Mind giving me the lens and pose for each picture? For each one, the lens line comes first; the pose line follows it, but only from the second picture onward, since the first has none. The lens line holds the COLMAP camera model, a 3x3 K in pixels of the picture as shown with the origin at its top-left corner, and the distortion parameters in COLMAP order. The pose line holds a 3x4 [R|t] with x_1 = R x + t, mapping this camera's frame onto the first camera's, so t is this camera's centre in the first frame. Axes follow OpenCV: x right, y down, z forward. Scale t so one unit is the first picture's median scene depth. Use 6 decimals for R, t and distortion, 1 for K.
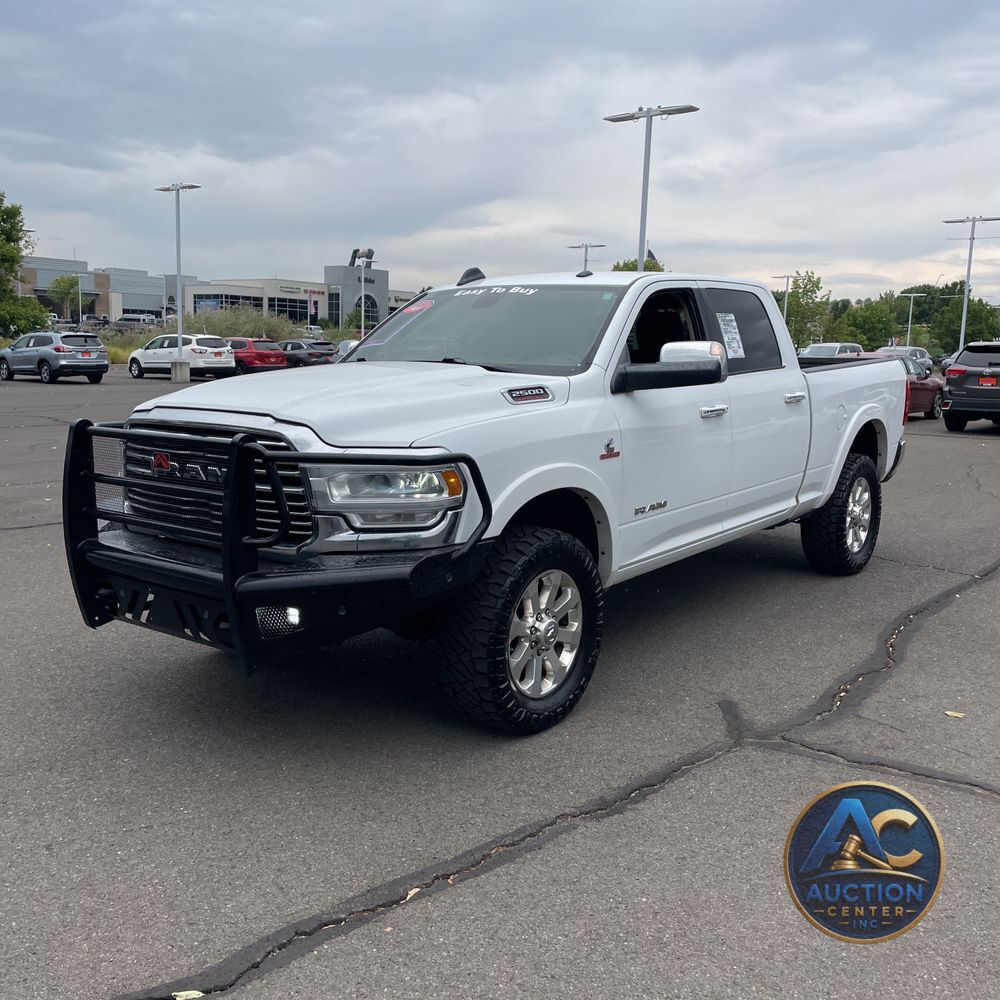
lens RADIAL K [[1015.1, 0, 502.4], [0, 1015.1, 487.0], [0, 0, 1]] dist [0.071401, -0.013313]
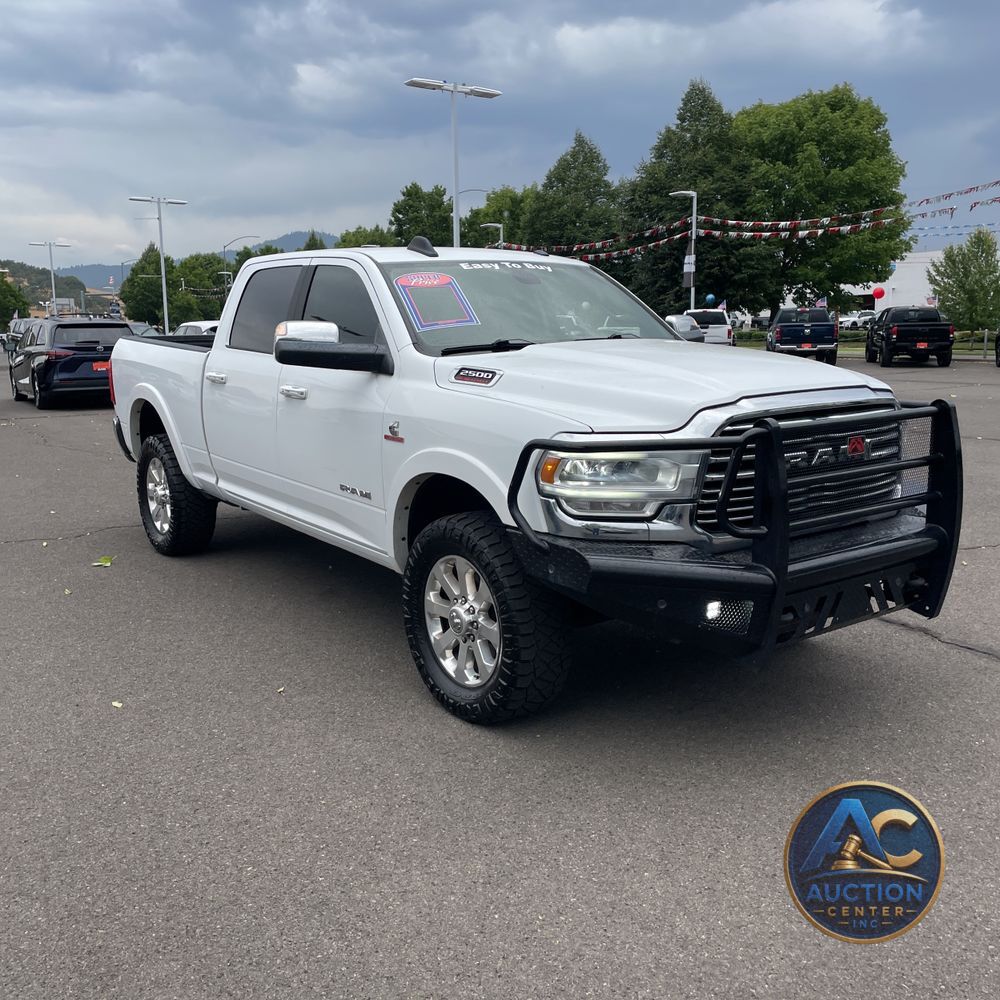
lens RADIAL K [[1004.4, 0, 493.9], [0, 1004.4, 484.1], [0, 0, 1]] dist [0.107911, -0.147384]
pose [[0.287055, -0.168707, 0.942941, -0.846338], [0.148127, 0.980346, 0.130306, -0.102451], [-0.946392, 0.102270, 0.306403, 0.650523]]
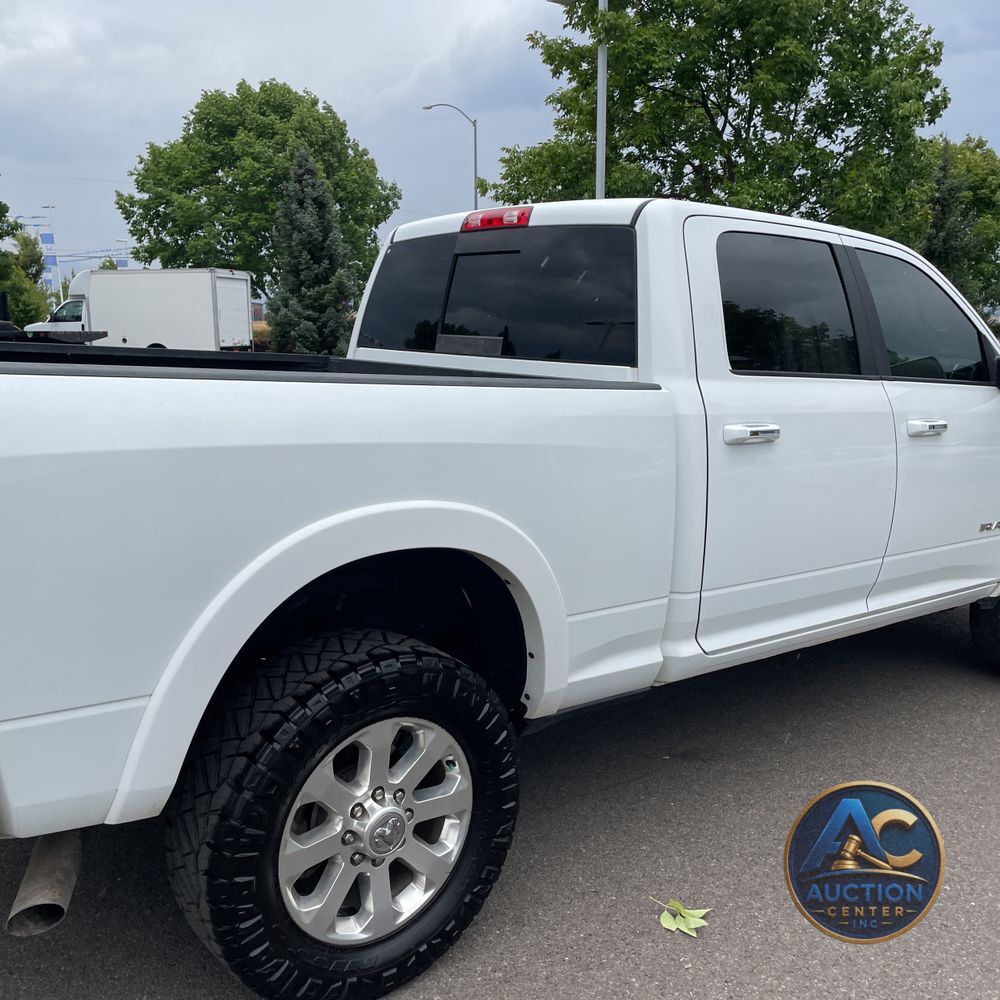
lens RADIAL K [[1014.3, 0, 503.7], [0, 1014.3, 475.7], [0, 0, 1]] dist [0.053577, -0.020268]
pose [[-0.973802, -0.067599, 0.217120, 0.034011], [-0.003692, 0.959368, 0.282135, -0.239103], [-0.227370, 0.273942, -0.934483, 1.710941]]
